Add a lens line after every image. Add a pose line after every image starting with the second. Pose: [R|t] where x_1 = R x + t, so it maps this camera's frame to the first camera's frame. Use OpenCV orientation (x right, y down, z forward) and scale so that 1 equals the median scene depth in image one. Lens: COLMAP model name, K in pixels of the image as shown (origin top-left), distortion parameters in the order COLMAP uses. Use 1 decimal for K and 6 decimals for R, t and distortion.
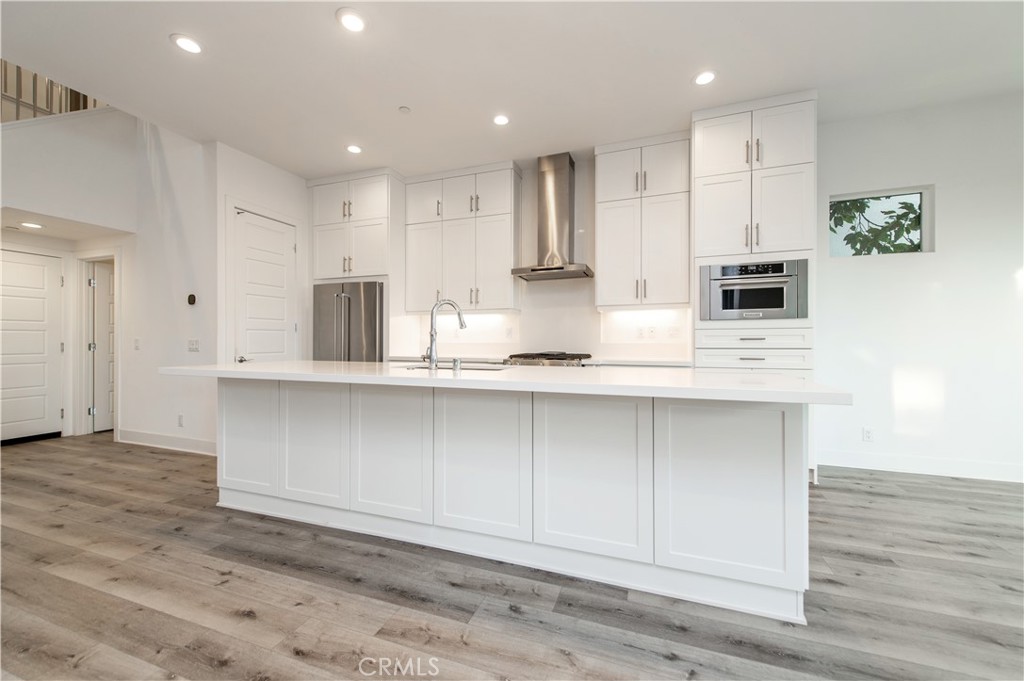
lens RADIAL K [[399.9, 0, 511.2], [0, 399.9, 339.2], [0, 0, 1]] dist [0.006403, -0.000423]
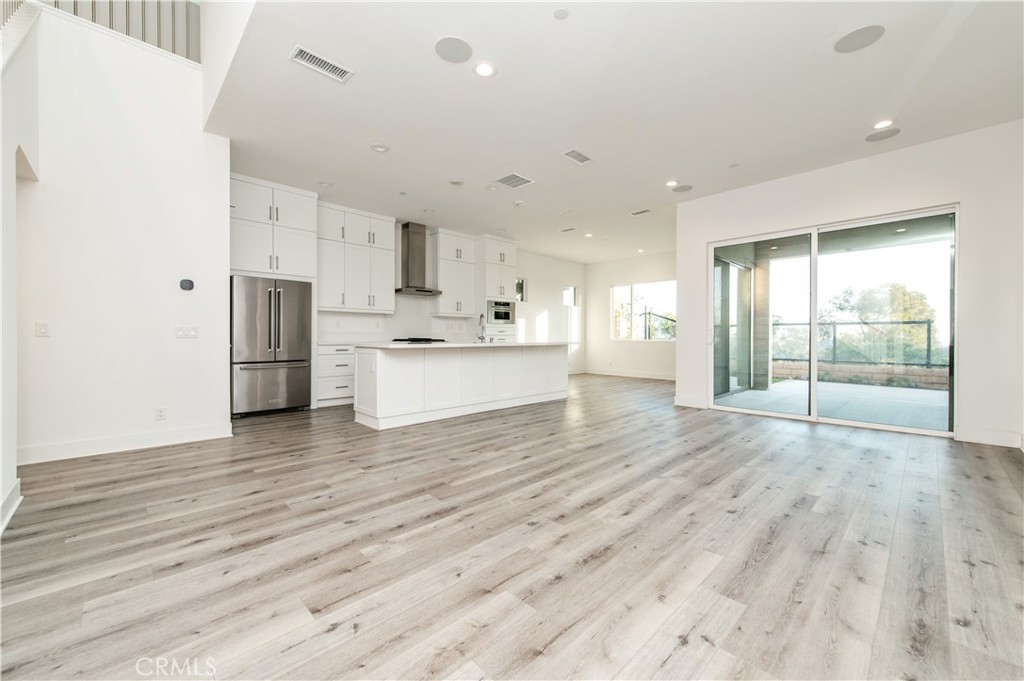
lens RADIAL K [[400.5, 0, 510.6], [0, 400.5, 332.1], [0, 0, 1]] dist [0.006190, -0.000227]
pose [[0.437330, 0.010636, 0.899238, -1.892059], [-0.008600, 0.999934, -0.007645, 0.025225], [-0.899260, -0.004390, 0.437393, -0.173087]]
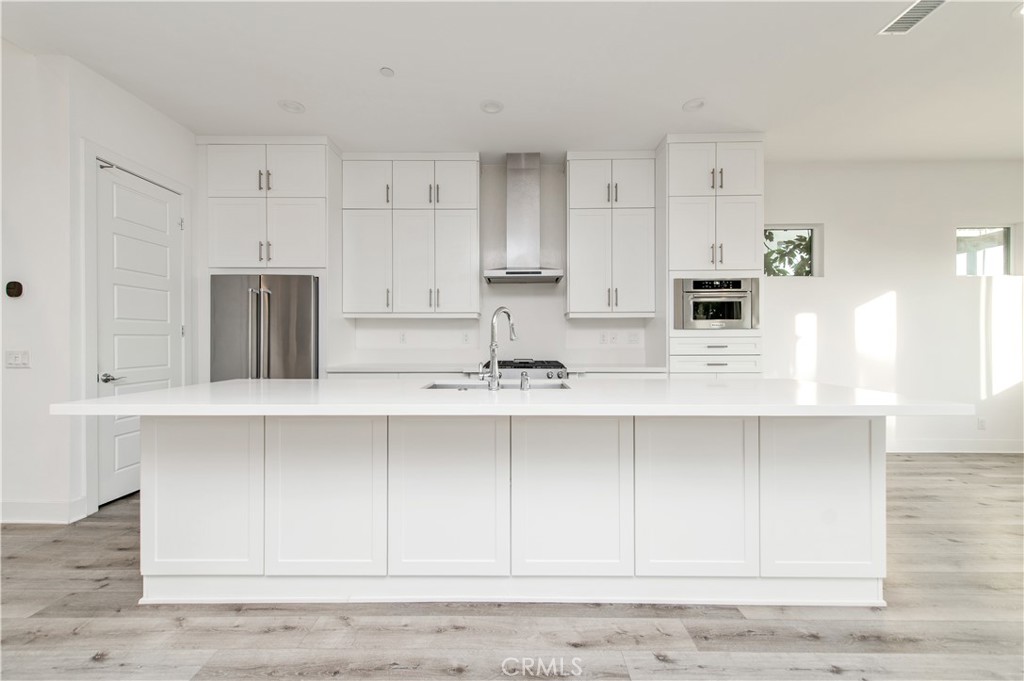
lens RADIAL K [[401.6, 0, 512.0], [0, 401.6, 340.5], [0, 0, 1]] dist [0.004639, -0.000403]
pose [[0.942498, -0.001350, 0.334208, -0.360838], [-0.000226, 0.999989, 0.004677, -0.026434], [-0.334211, -0.004483, 0.942488, 0.155820]]
